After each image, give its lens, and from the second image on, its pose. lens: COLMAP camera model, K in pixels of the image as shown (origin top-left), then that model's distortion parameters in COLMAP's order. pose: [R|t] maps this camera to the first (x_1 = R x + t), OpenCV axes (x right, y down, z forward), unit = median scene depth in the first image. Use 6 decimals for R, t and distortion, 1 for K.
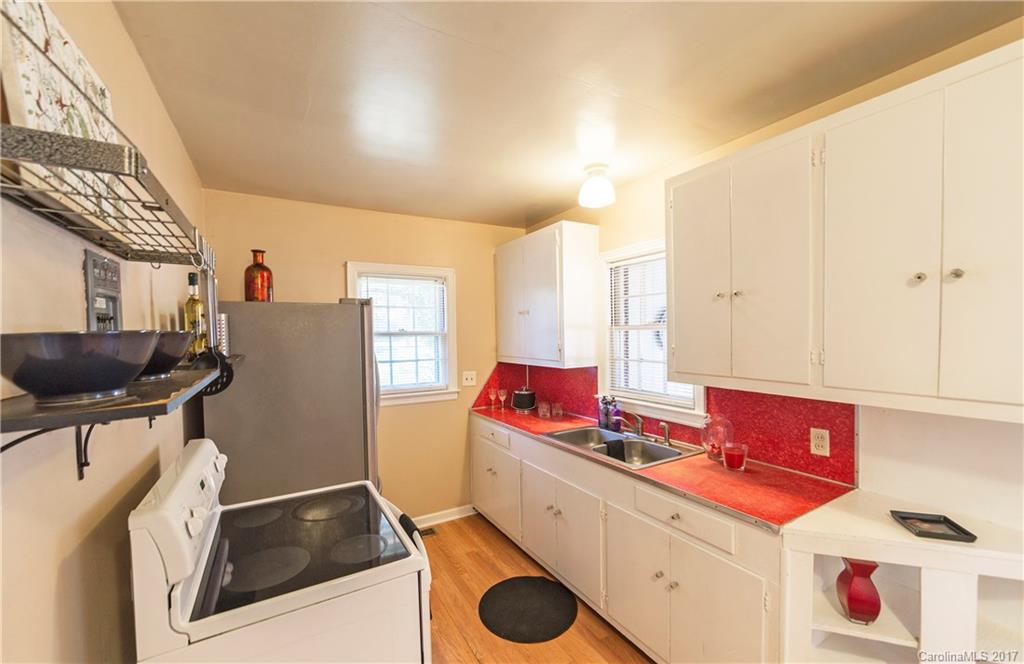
lens RADIAL K [[411.1, 0, 512.8], [0, 411.1, 341.7], [0, 0, 1]] dist [0.001625, 0.000054]
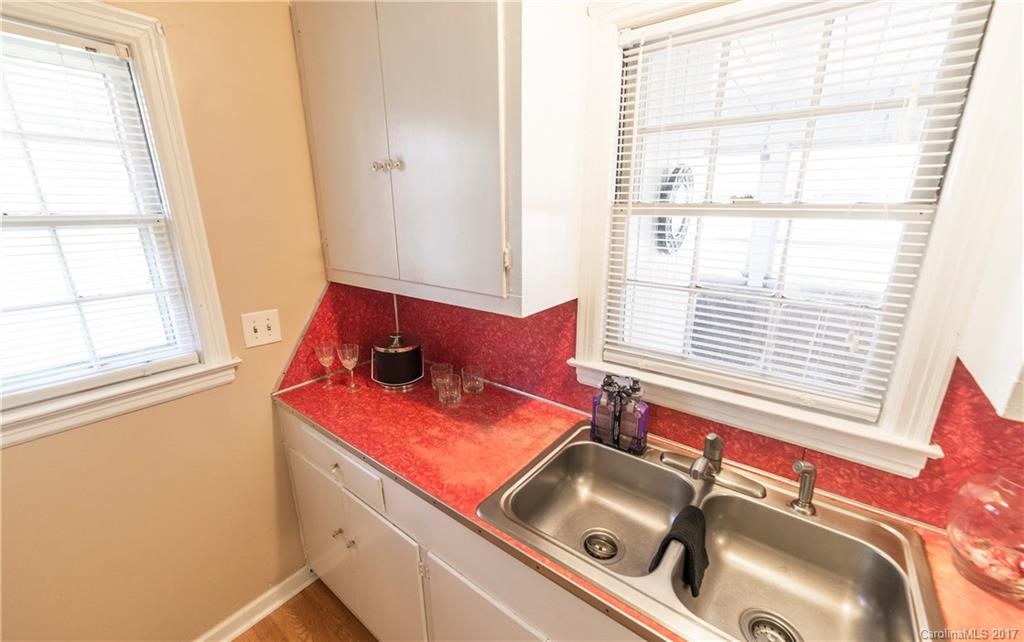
lens RADIAL K [[398.5, 0, 505.7], [0, 398.5, 325.3], [0, 0, 1]] dist [-0.008116, 0.000271]
pose [[0.929079, -0.094937, 0.357489, -0.018931], [-0.000052, 0.966466, 0.256796, -0.020411], [-0.369881, -0.238603, 0.897918, 0.575732]]
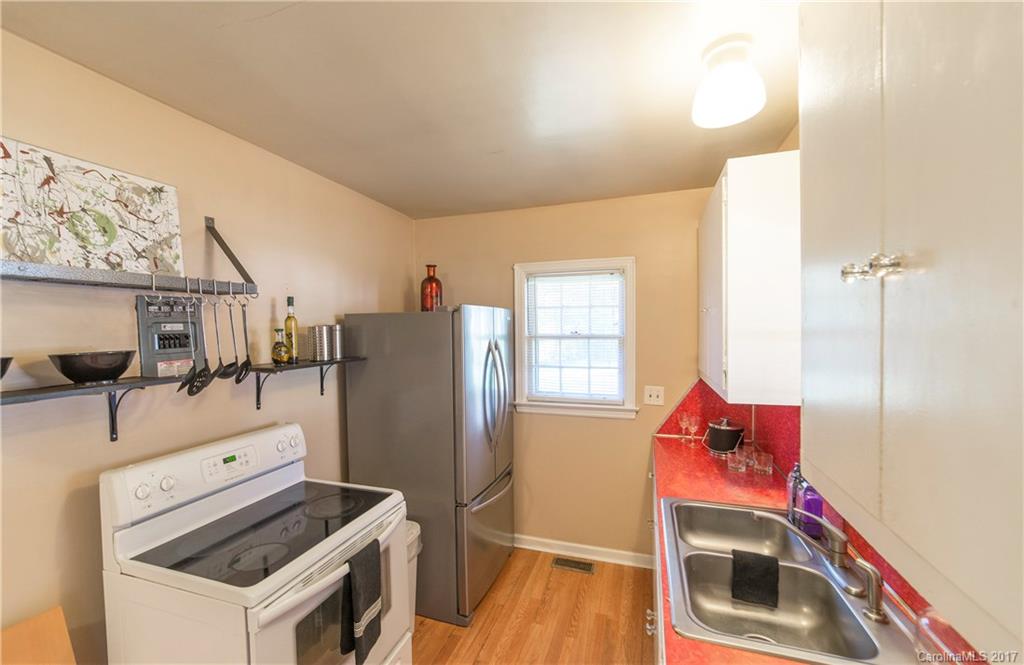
lens RADIAL K [[411.1, 0, 512.8], [0, 411.1, 342.2], [0, 0, 1]] dist [0.001625, 0.000054]
pose [[0.667649, 0.035504, -0.743629, 0.312381], [-0.015469, 0.999308, 0.033823, -0.036015], [0.744315, -0.011078, 0.667737, 0.302974]]
